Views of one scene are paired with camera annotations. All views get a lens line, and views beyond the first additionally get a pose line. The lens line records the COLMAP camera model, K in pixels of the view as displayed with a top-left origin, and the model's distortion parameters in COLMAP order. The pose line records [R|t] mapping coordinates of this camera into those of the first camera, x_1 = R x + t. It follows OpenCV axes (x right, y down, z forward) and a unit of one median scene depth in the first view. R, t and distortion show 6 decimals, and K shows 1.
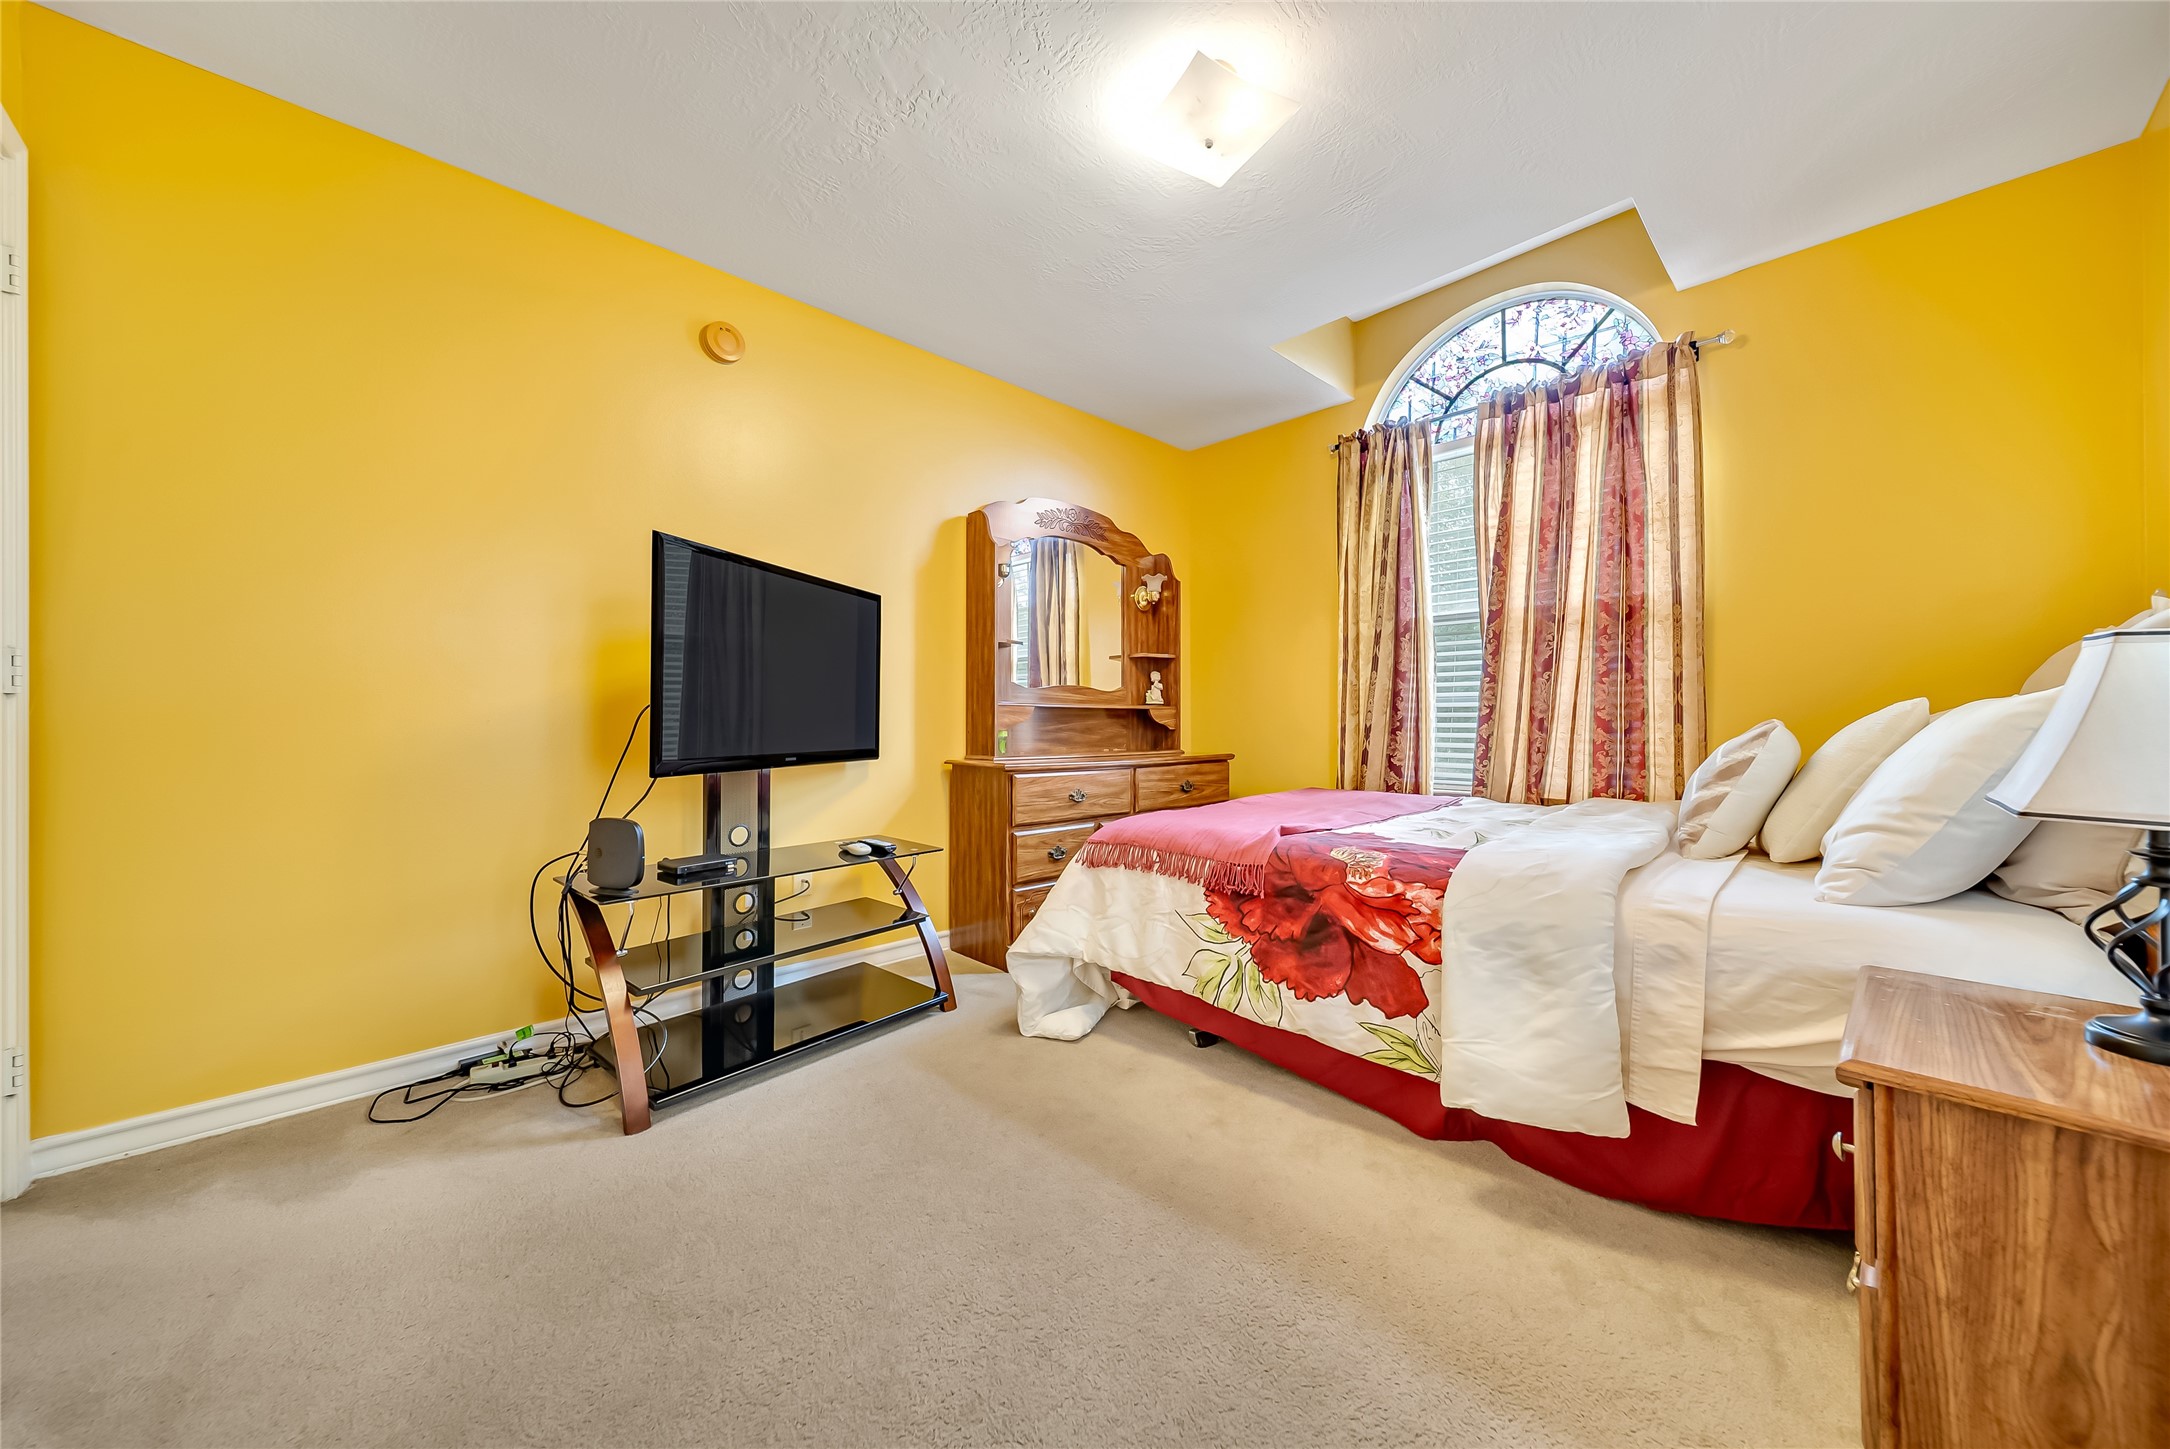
lens RADIAL K [[758.7, 0, 1085.0], [0, 758.7, 724.5], [0, 0, 1]] dist [-0.000015, -0.000216]
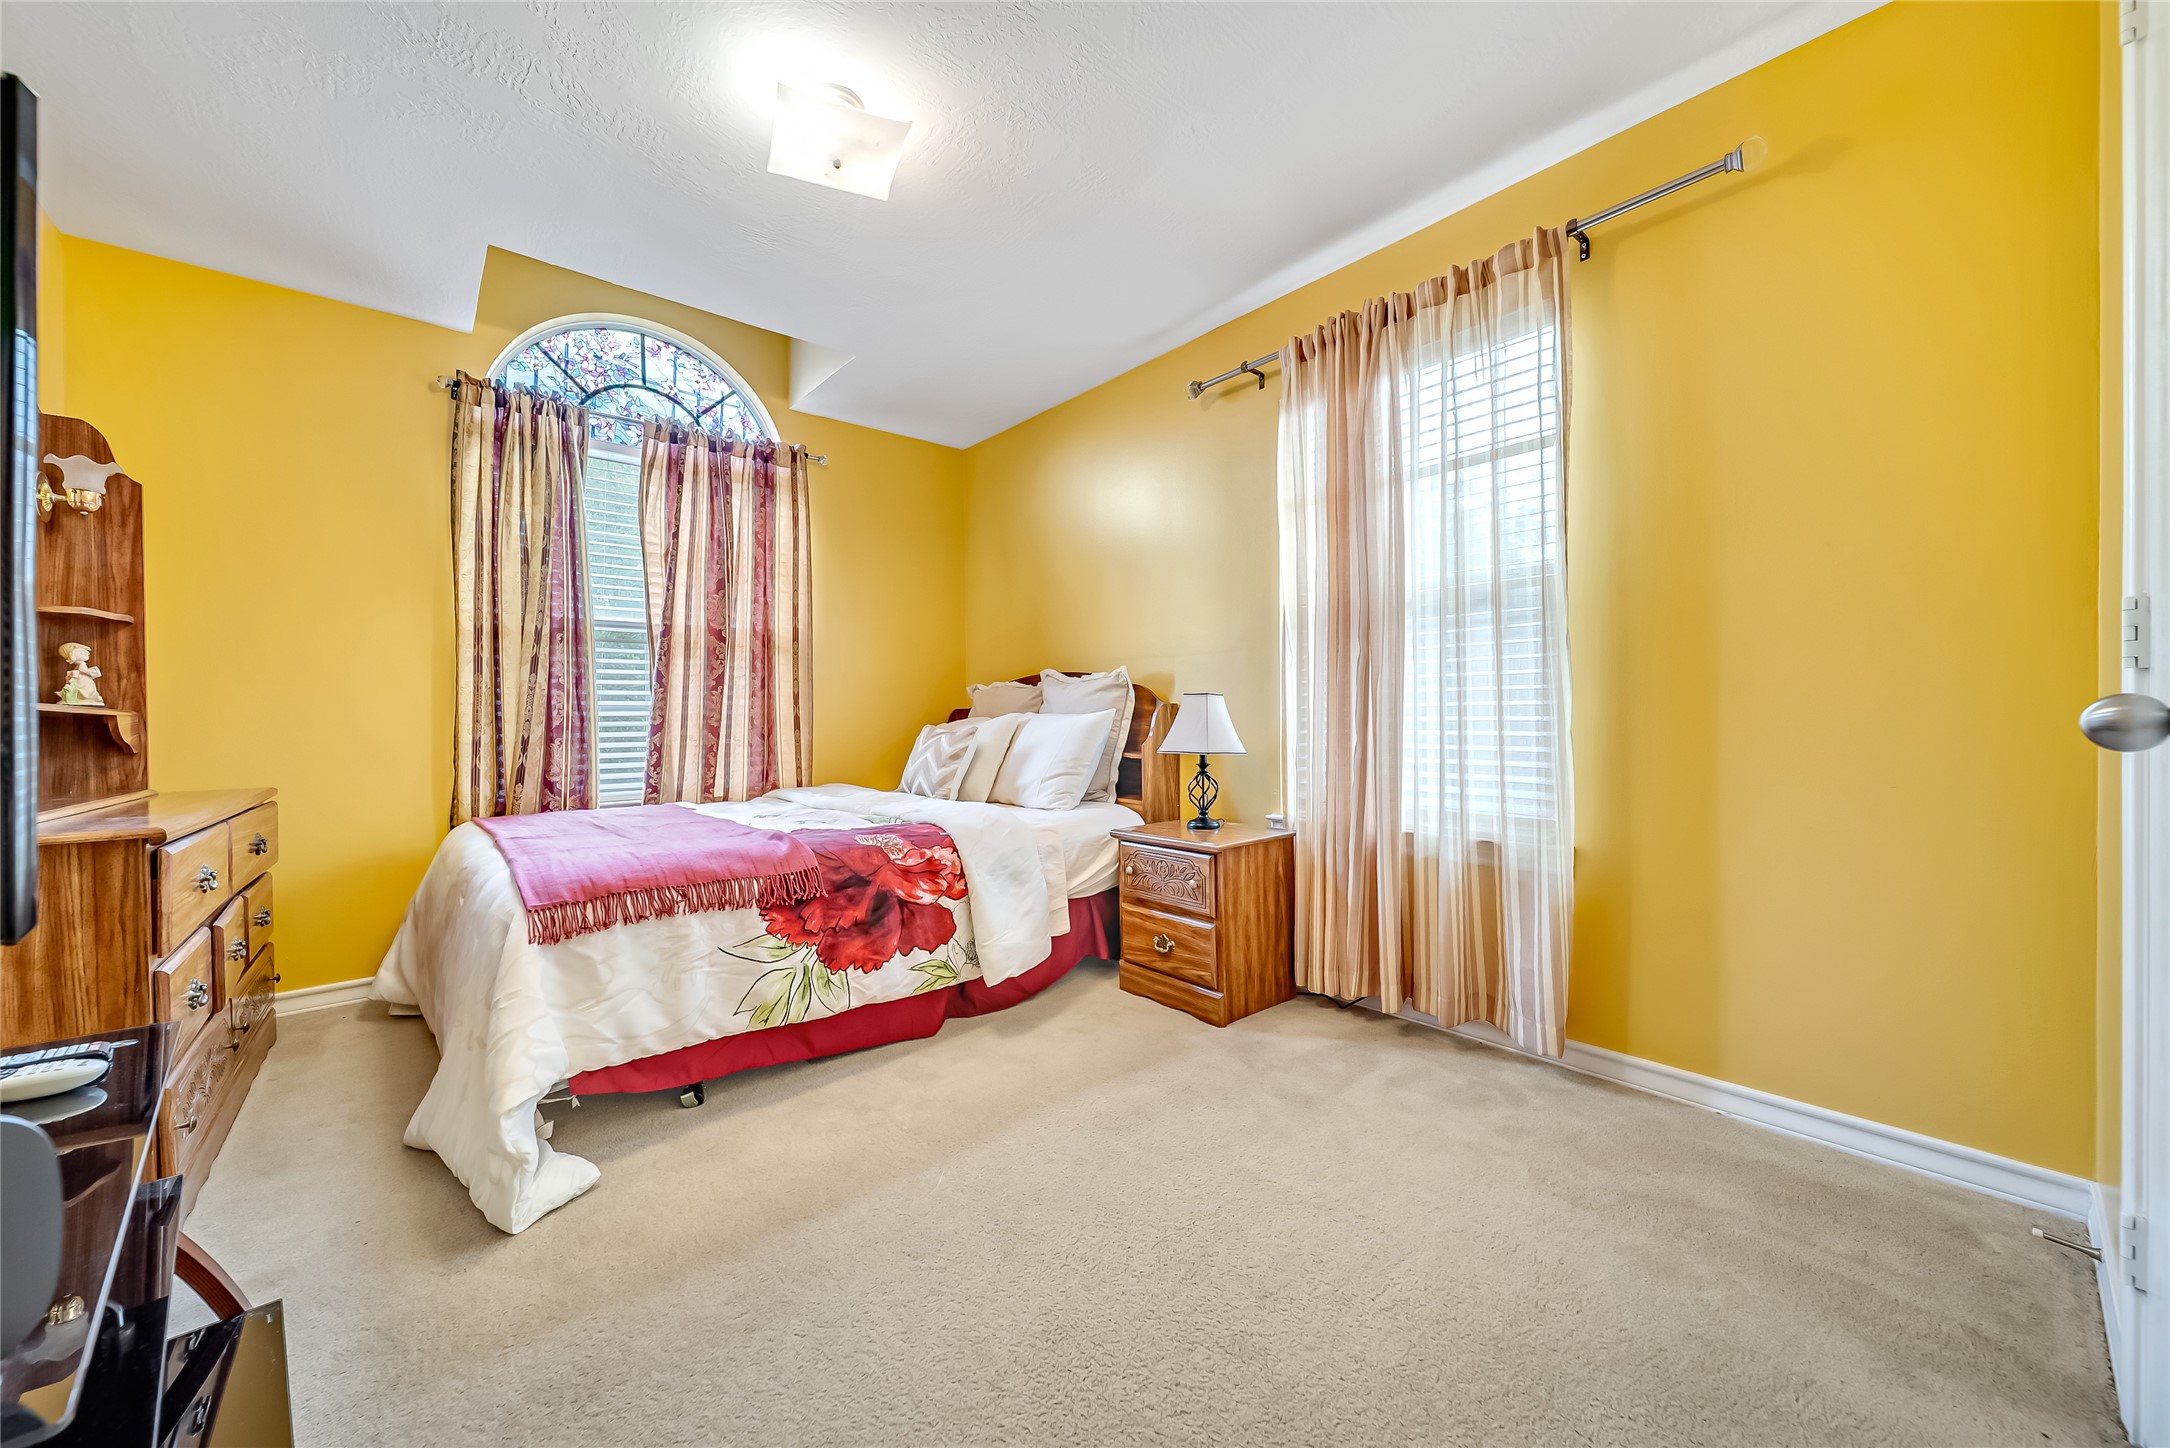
lens RADIAL K [[795.5, 0, 1085.0], [0, 795.5, 724.0], [0, 0, 1]] dist [-0.002751, -0.000457]
pose [[0.050637, -0.001554, 0.998716, -0.776366], [0.017771, 0.999842, 0.000654, -0.004183], [-0.998559, 0.017715, 0.050657, 0.533680]]
